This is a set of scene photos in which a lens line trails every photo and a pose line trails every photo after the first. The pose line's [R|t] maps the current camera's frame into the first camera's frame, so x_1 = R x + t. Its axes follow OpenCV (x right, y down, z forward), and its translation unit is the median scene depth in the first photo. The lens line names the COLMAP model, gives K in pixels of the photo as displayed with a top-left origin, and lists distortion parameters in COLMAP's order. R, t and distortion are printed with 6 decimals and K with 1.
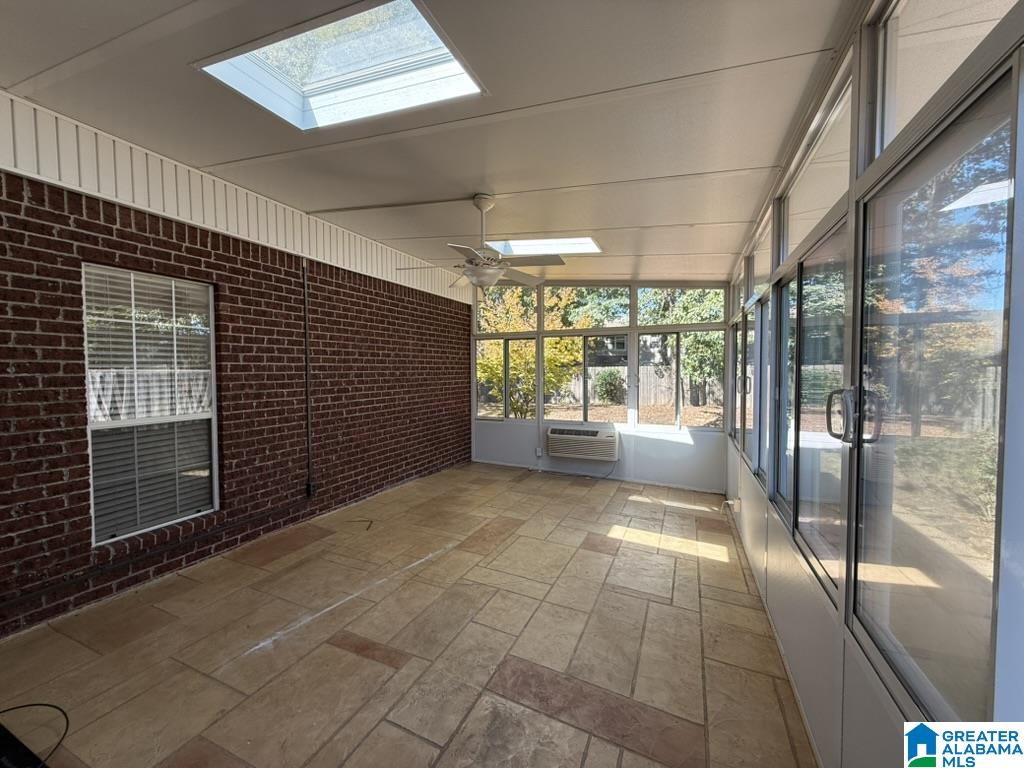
lens RADIAL K [[408.0, 0, 509.4], [0, 408.0, 386.1], [0, 0, 1]] dist [-0.000475, 0.000127]
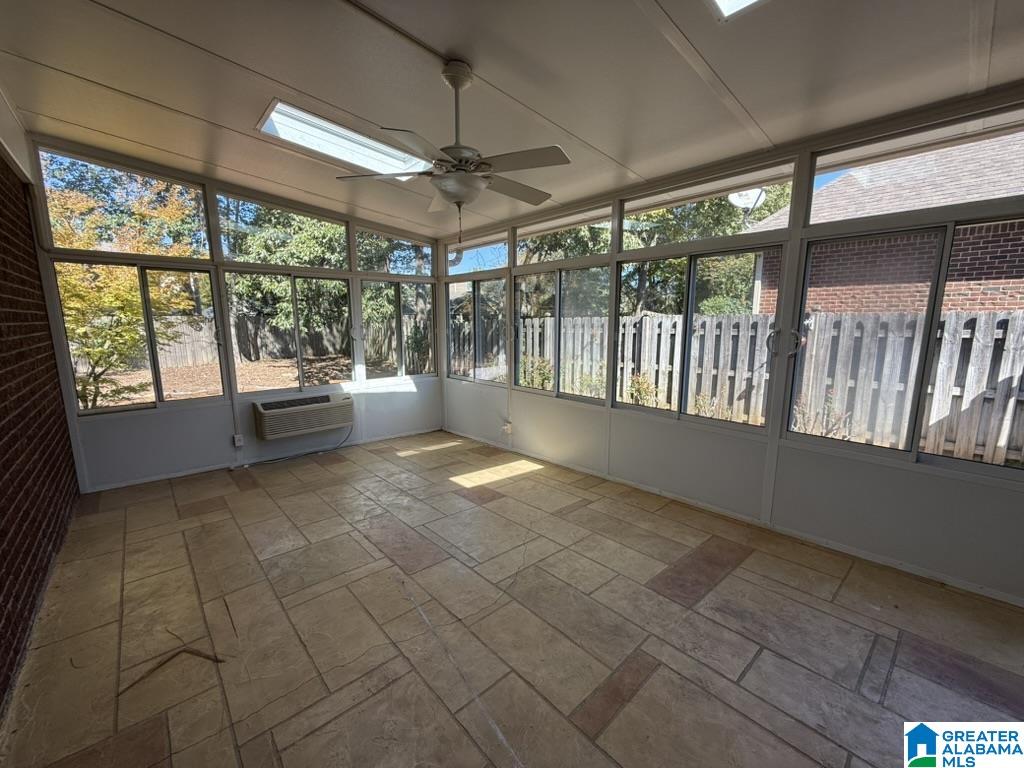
lens RADIAL K [[408.0, 0, 508.1], [0, 408.0, 382.8], [0, 0, 1]] dist [-0.000475, 0.000127]
pose [[0.407099, -0.137998, 0.902899, -0.560054], [0.036957, 0.990200, 0.134678, -0.019182], [-0.912636, -0.021459, 0.408210, 0.476996]]
